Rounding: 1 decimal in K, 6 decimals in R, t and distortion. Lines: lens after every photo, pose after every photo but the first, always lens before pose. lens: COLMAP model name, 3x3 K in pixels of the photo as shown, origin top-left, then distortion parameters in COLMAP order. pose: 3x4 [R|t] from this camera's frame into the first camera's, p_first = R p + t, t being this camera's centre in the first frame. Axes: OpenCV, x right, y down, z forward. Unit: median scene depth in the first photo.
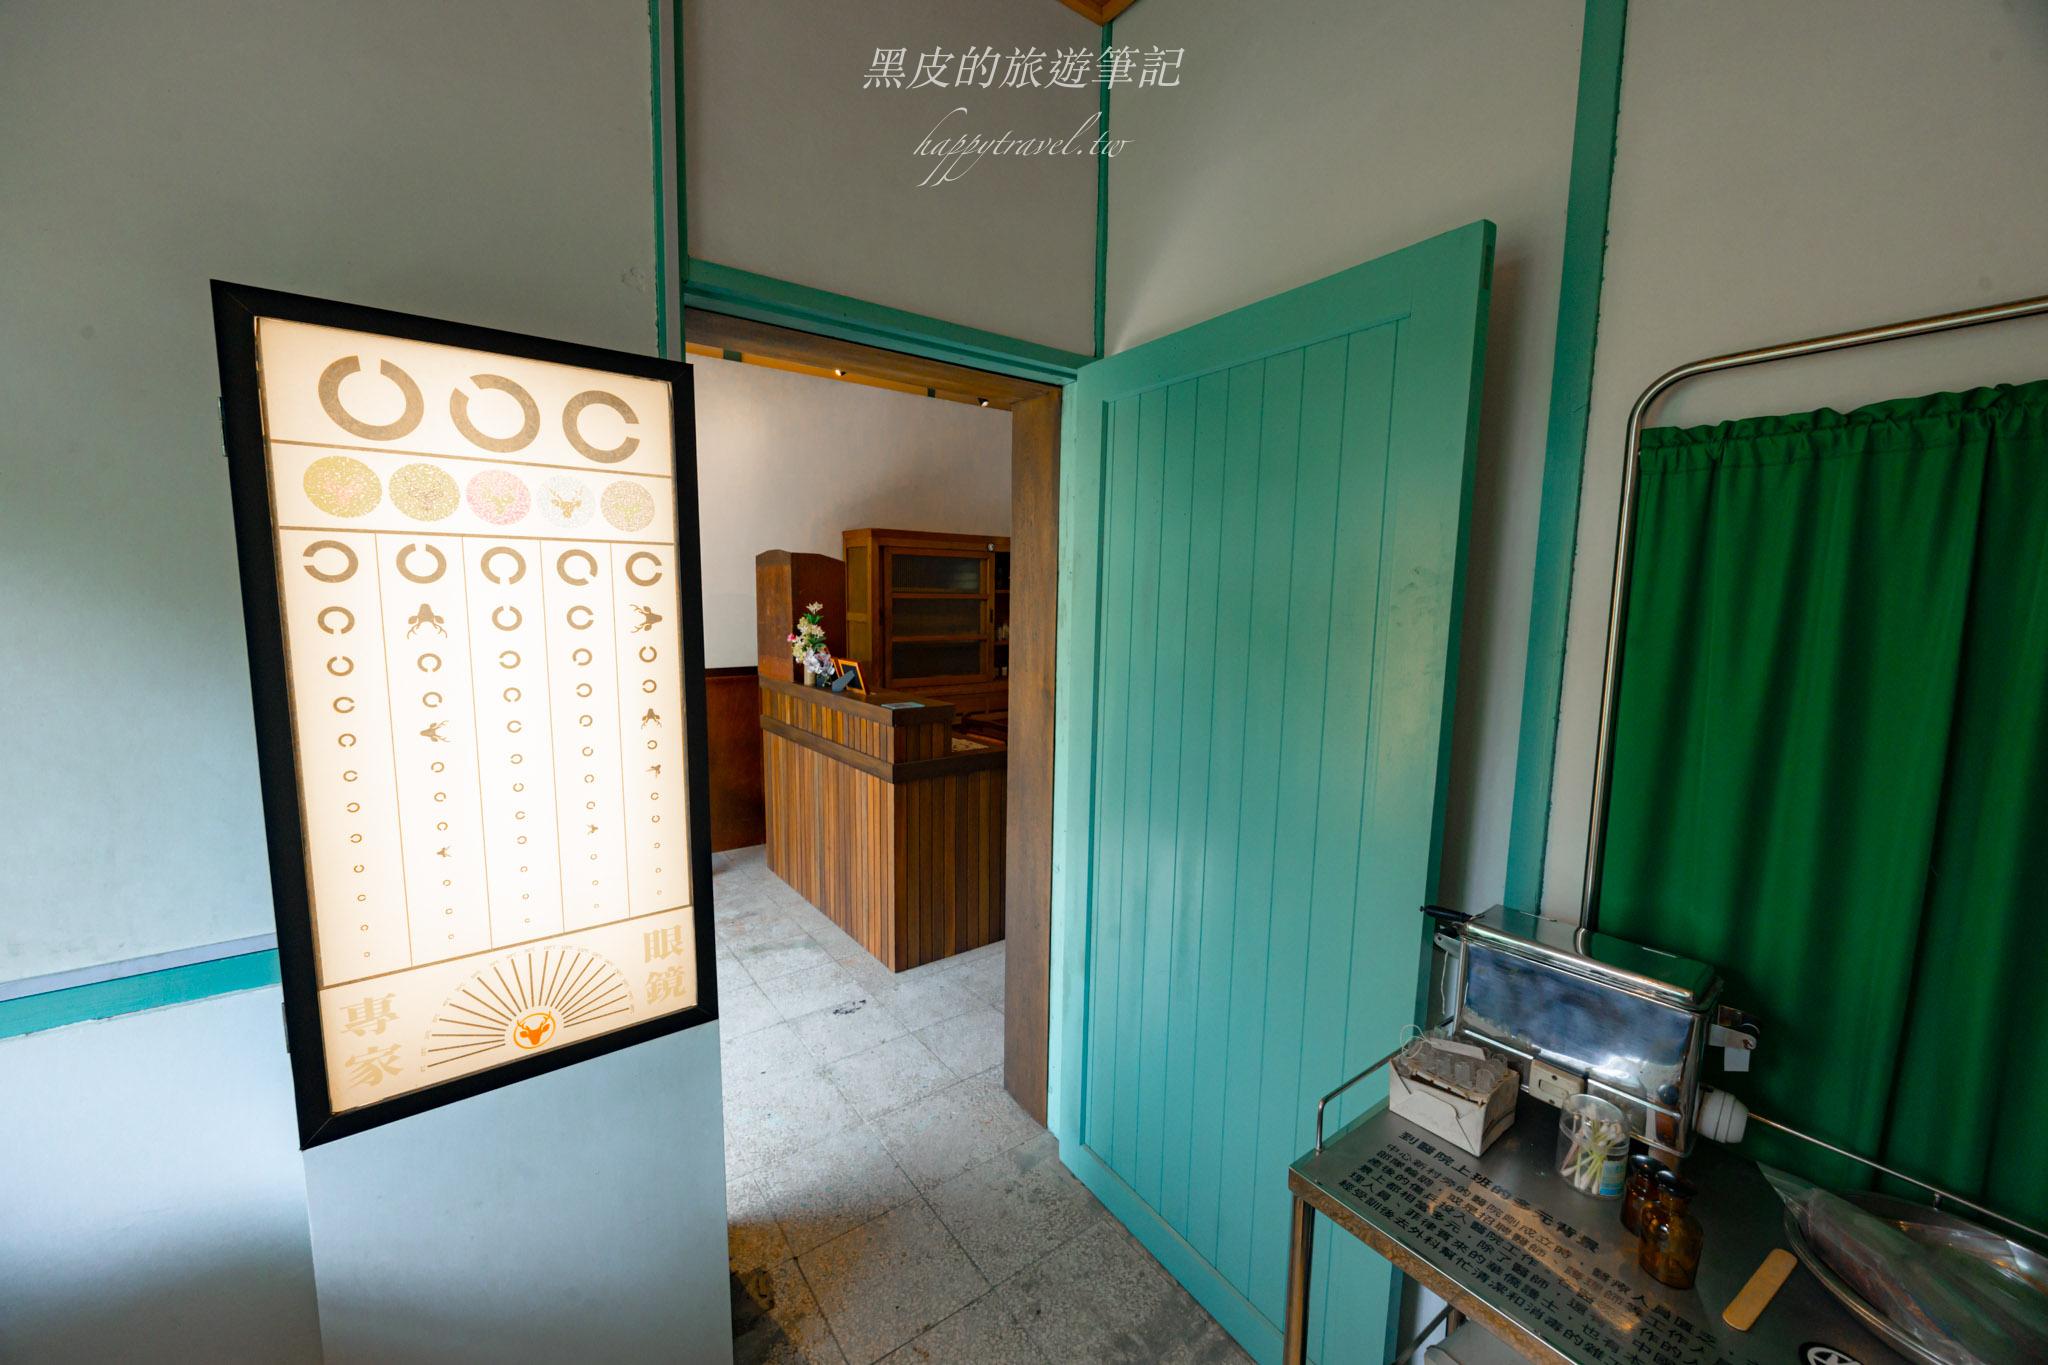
lens RADIAL K [[790.1, 0, 1024.0], [0, 790.1, 682.5], [0, 0, 1]] dist [-0.000404, -0.000451]
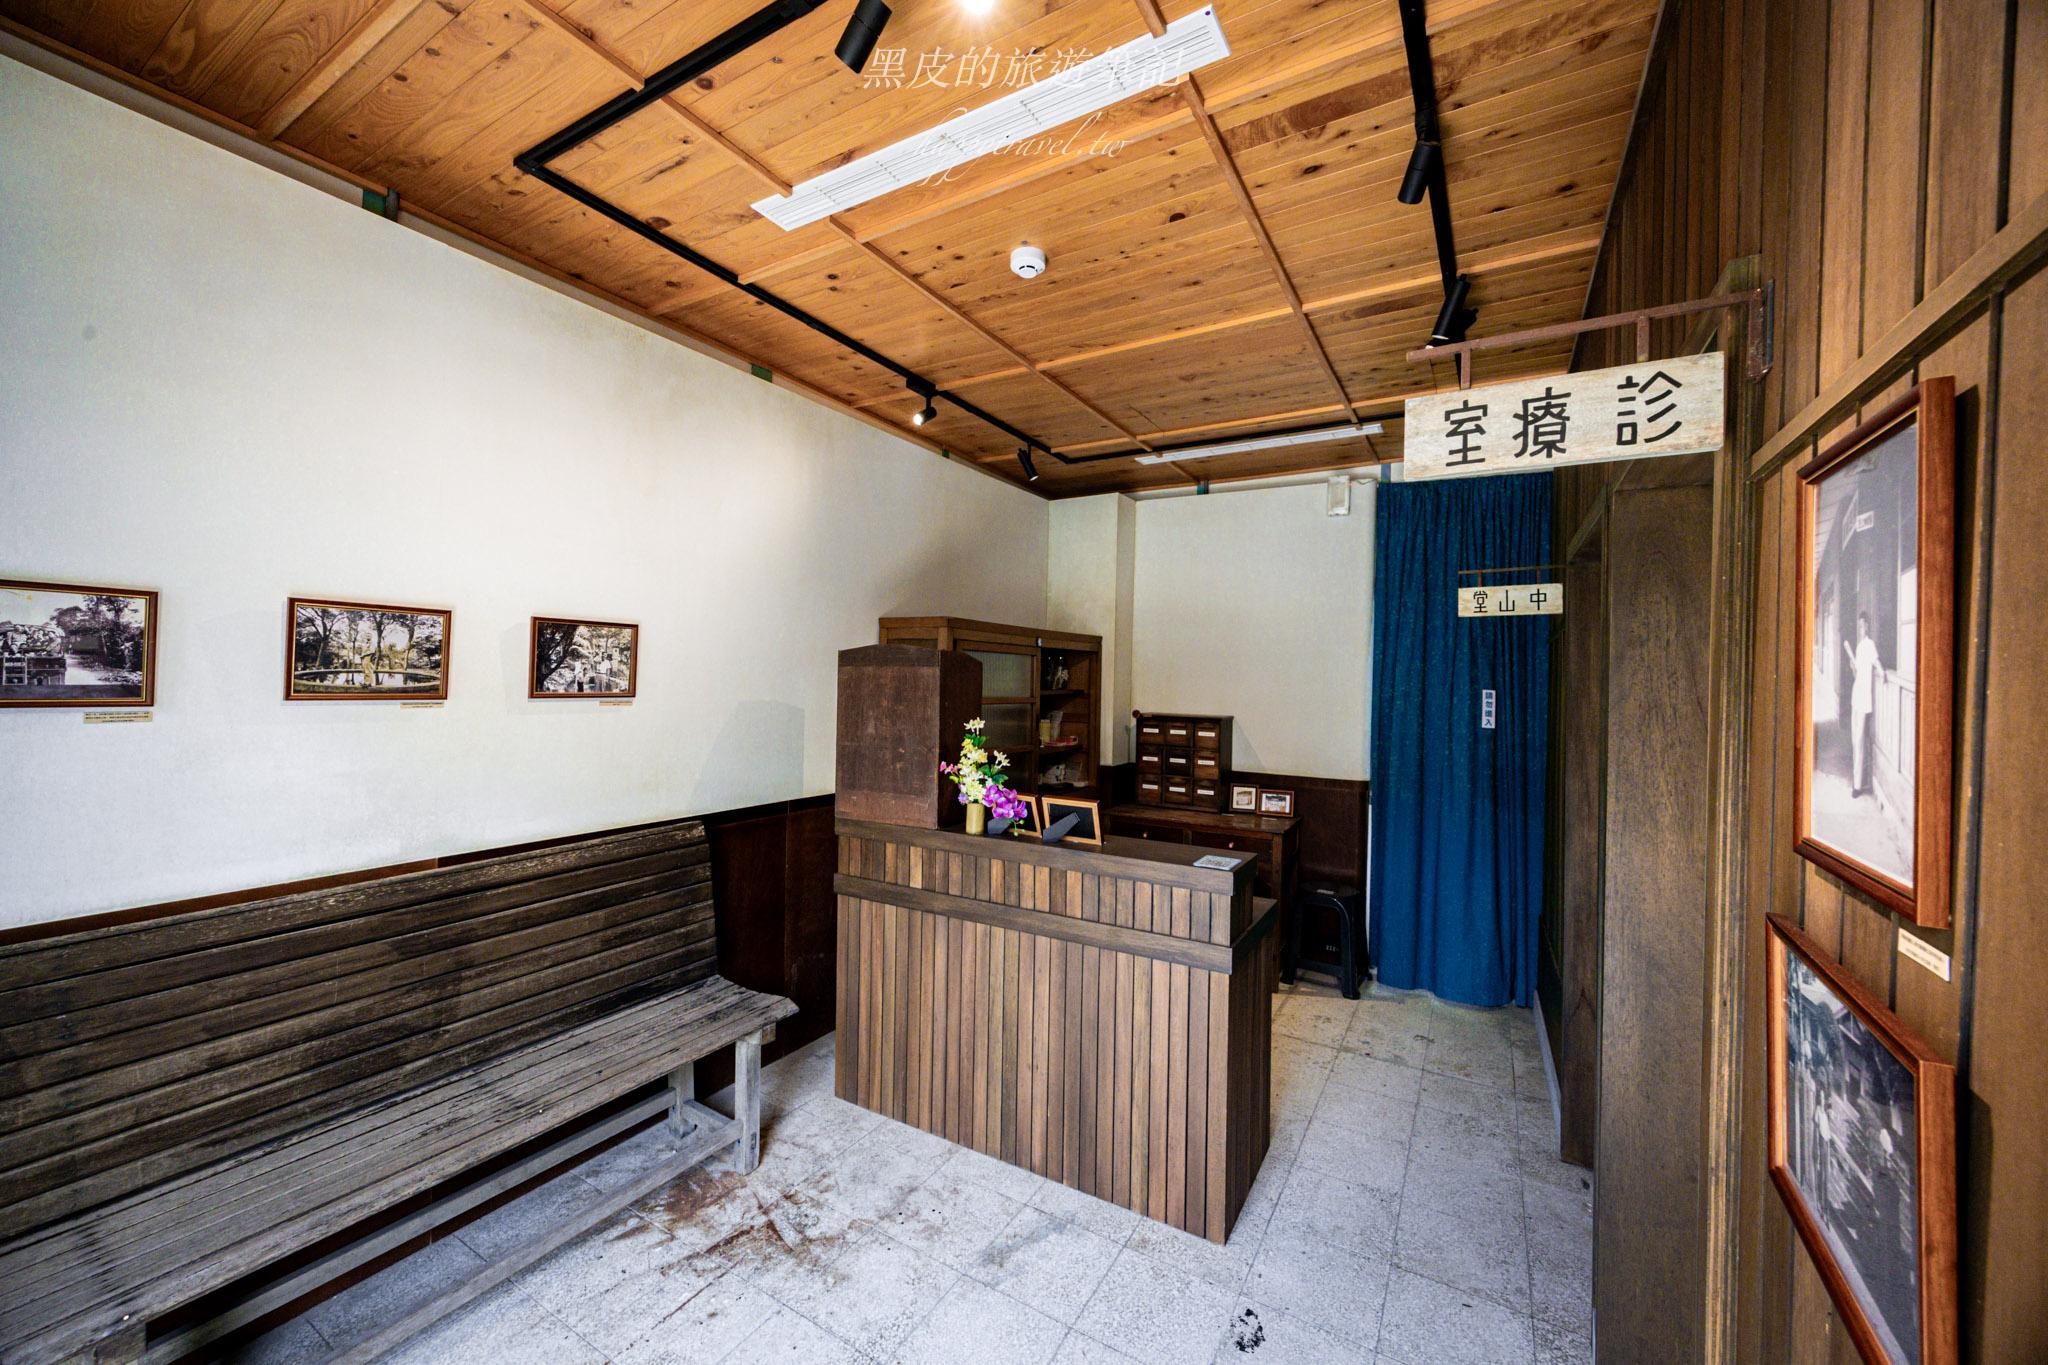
lens RADIAL K [[790.1, 0, 1024.0], [0, 790.1, 682.5], [0, 0, 1]] dist [-0.000404, -0.000451]
pose [[0.918440, 0.003941, 0.395540, -0.513322], [0.037820, 0.994494, -0.097727, -0.060481], [-0.393747, 0.104716, 0.913235, 0.312847]]
